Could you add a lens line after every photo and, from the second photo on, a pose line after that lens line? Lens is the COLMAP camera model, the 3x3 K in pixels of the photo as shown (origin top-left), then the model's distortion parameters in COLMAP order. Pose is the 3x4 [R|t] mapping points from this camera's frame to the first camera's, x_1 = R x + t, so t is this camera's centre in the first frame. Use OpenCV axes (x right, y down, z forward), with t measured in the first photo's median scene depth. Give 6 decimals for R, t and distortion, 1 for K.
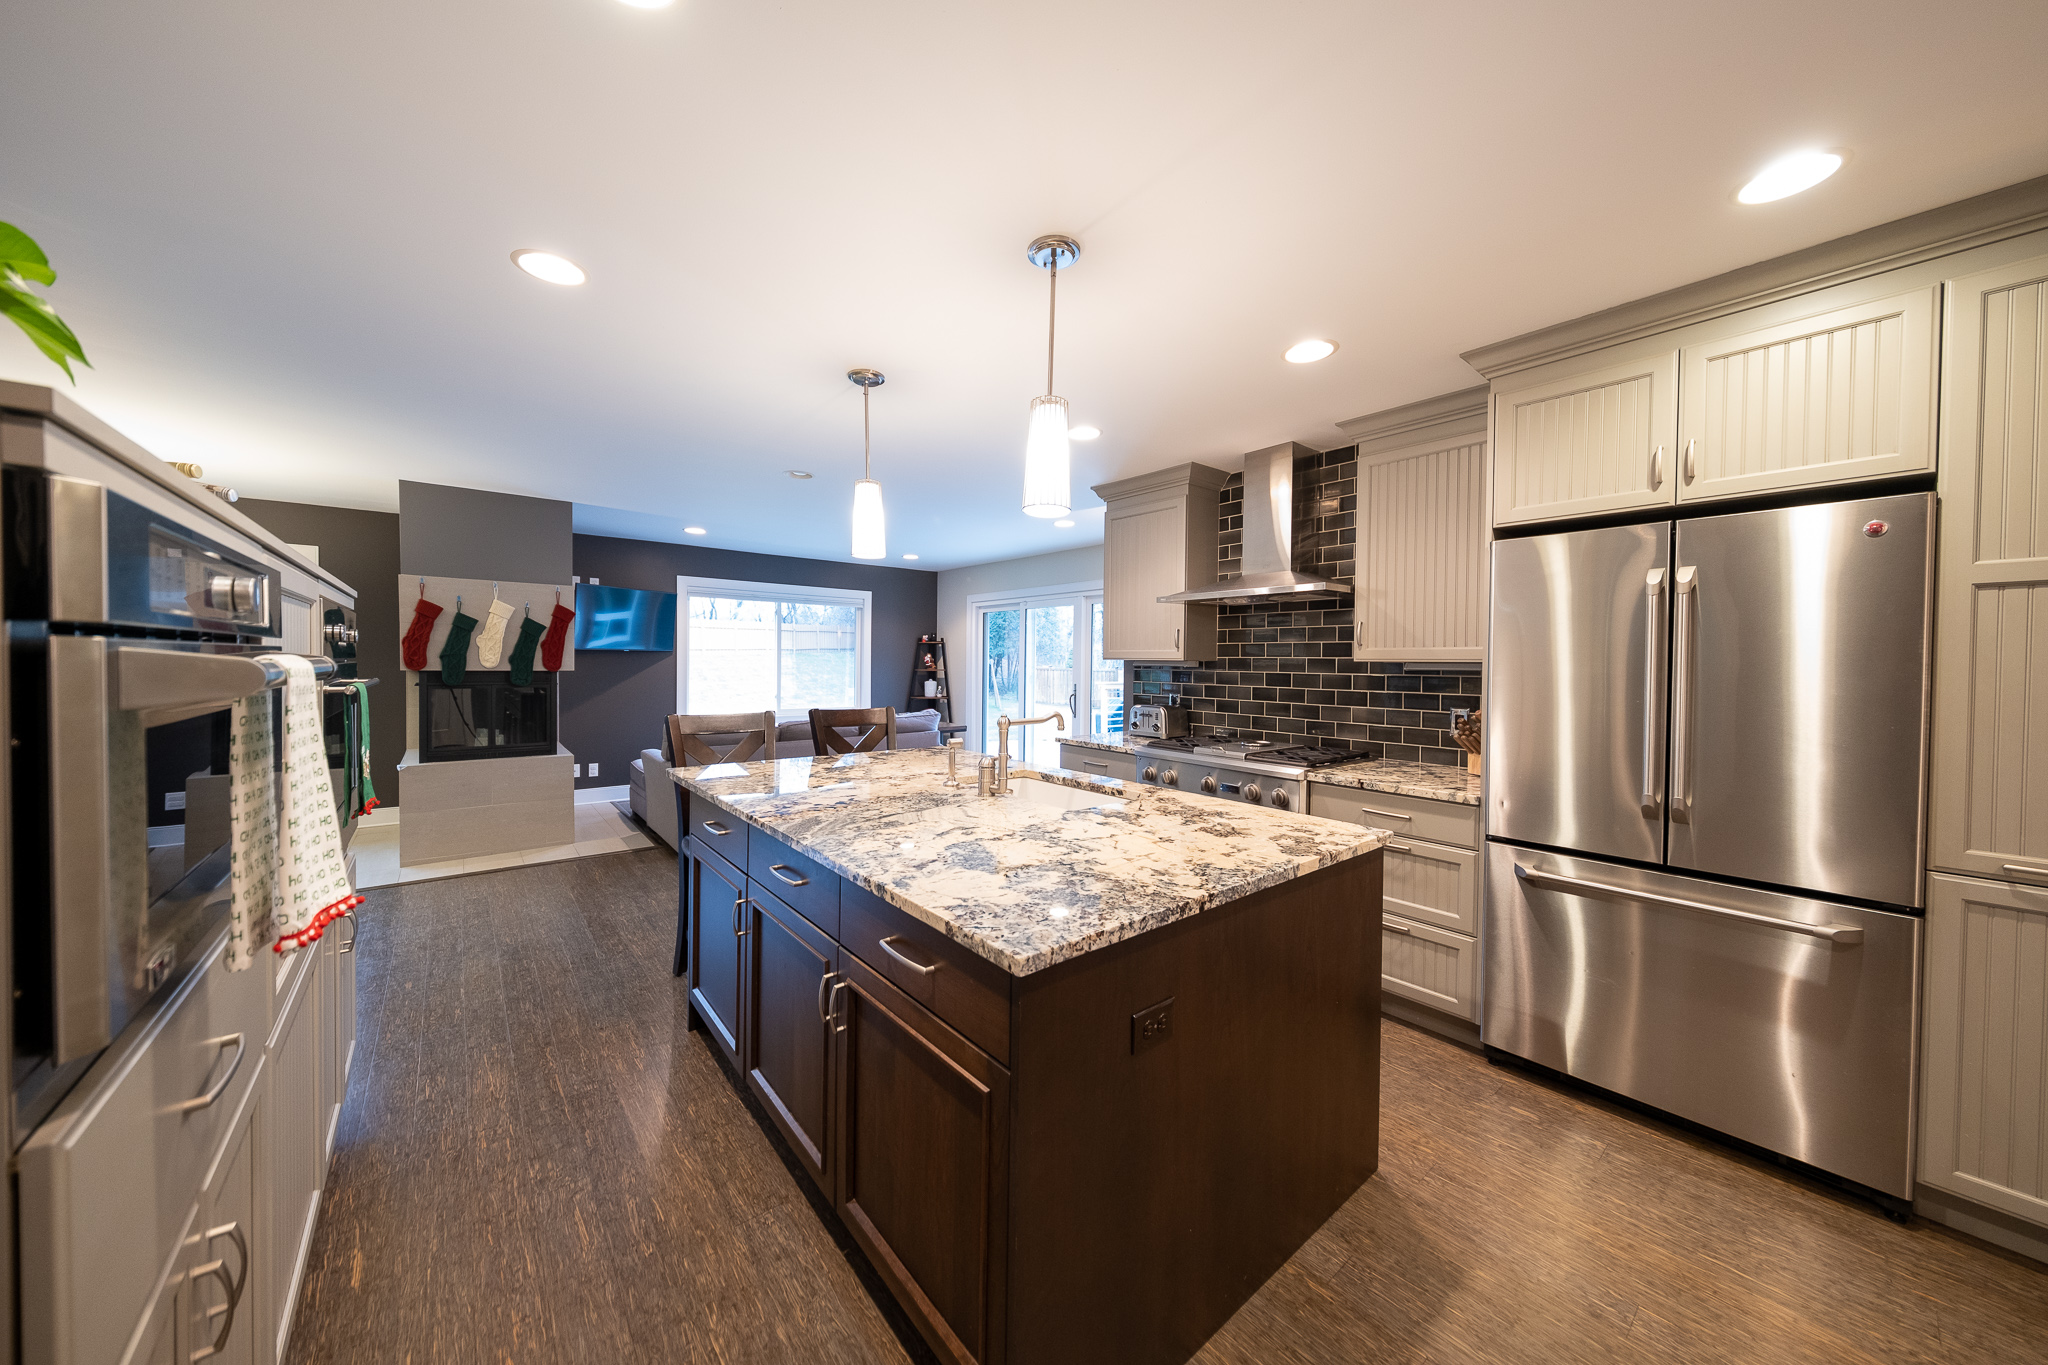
lens RADIAL K [[691.7, 0, 1021.7], [0, 691.7, 672.9], [0, 0, 1]] dist [0.016536, -0.000045]
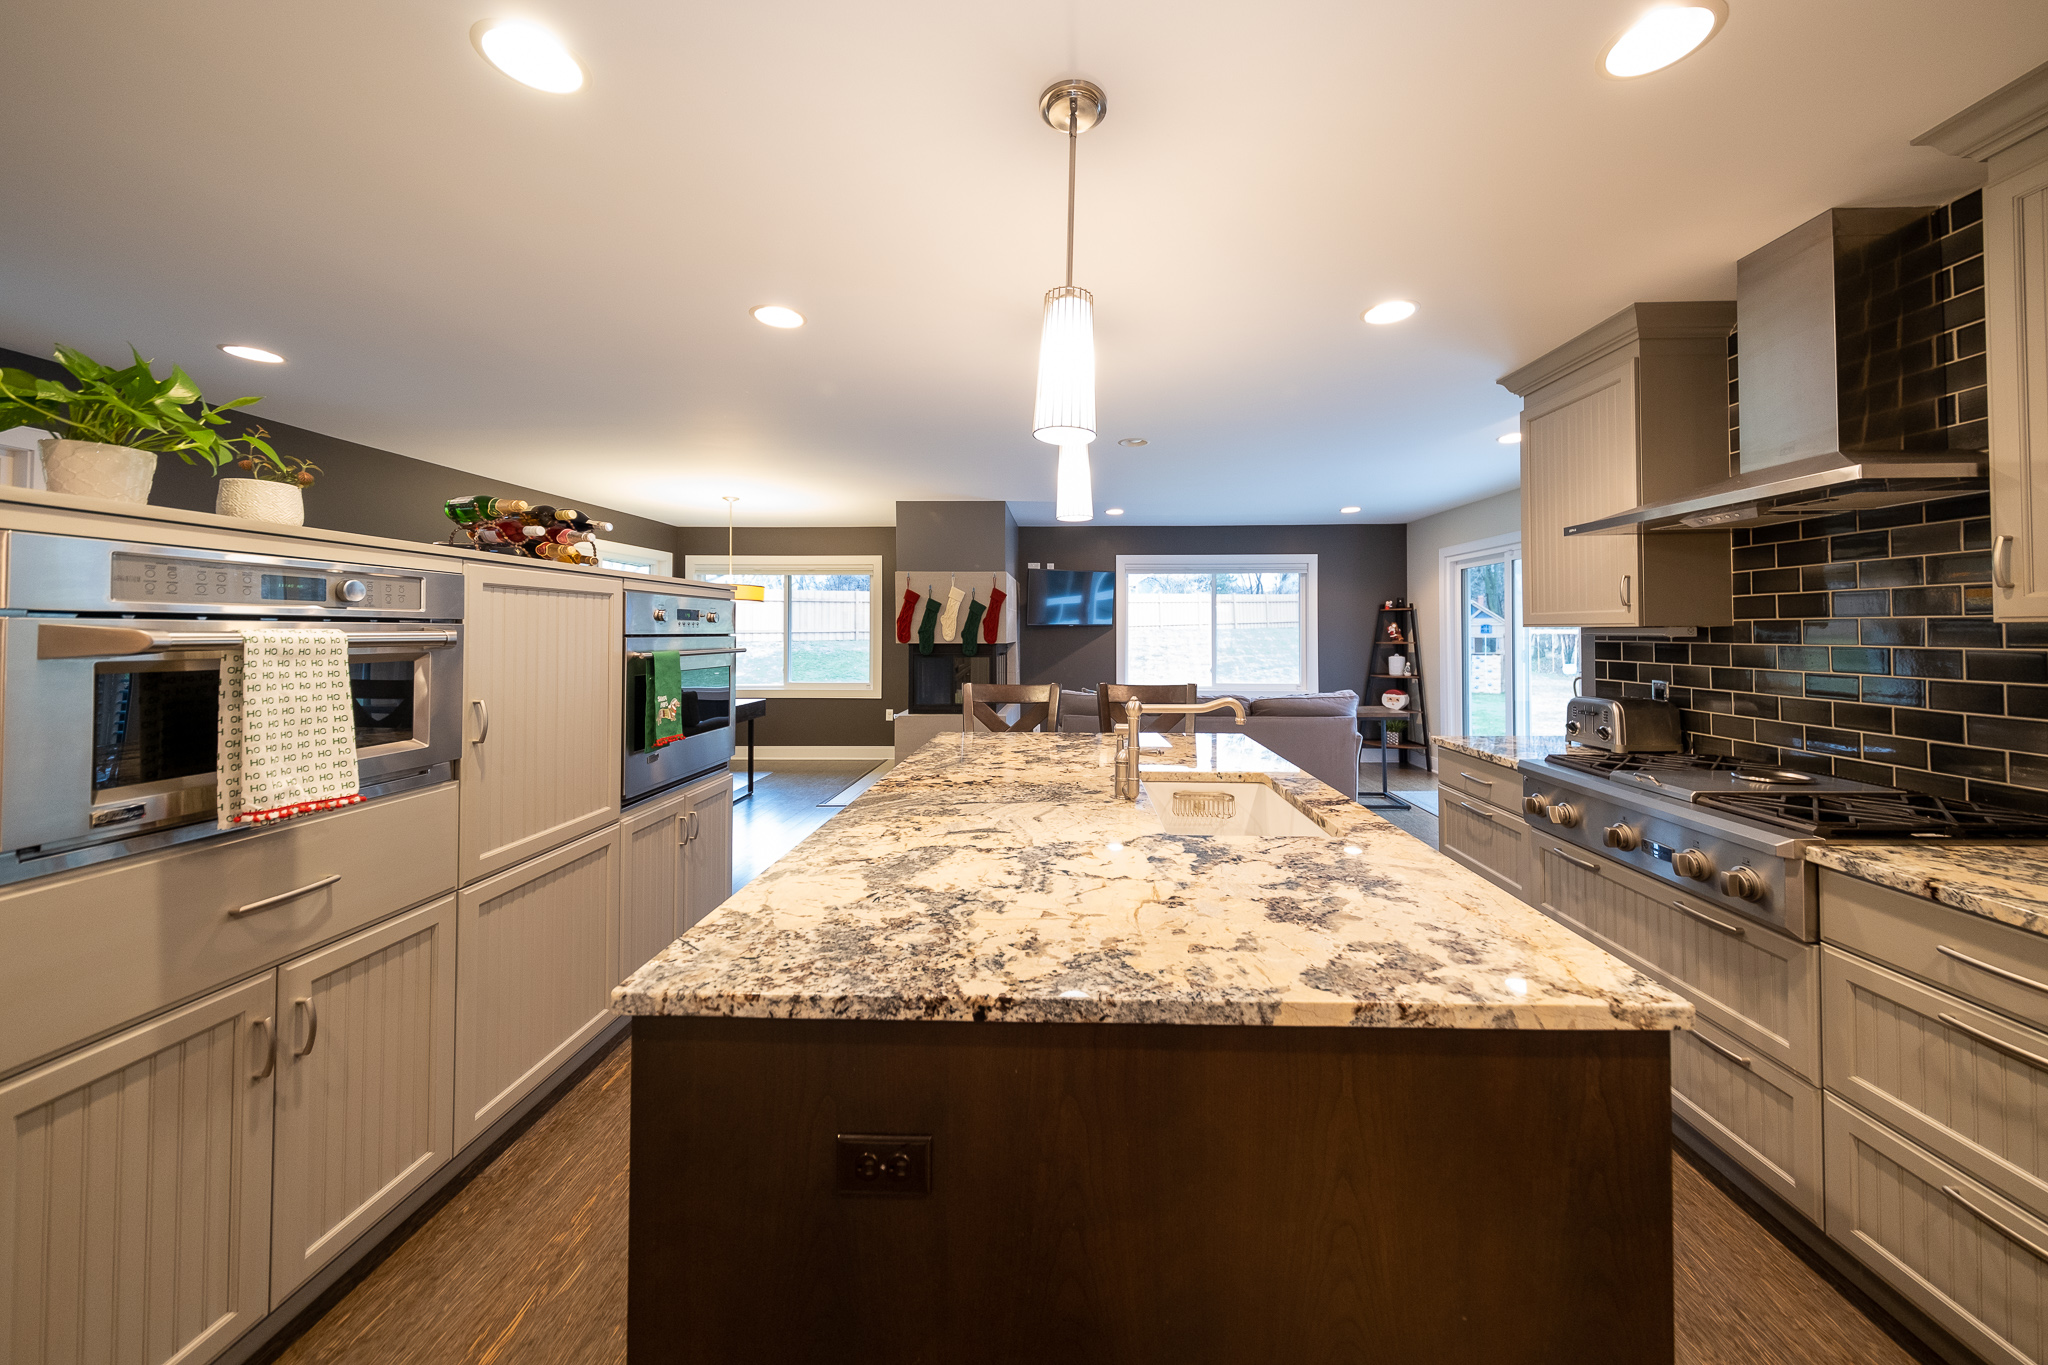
lens RADIAL K [[711.0, 0, 1030.2], [0, 711.0, 622.5], [0, 0, 1]] dist [0.000785, -0.000262]
pose [[0.754457, -0.019570, -0.656058, 0.334022], [-0.002370, 0.999468, -0.032539, 0.000669], [0.656345, 0.026104, 0.754009, 0.243667]]
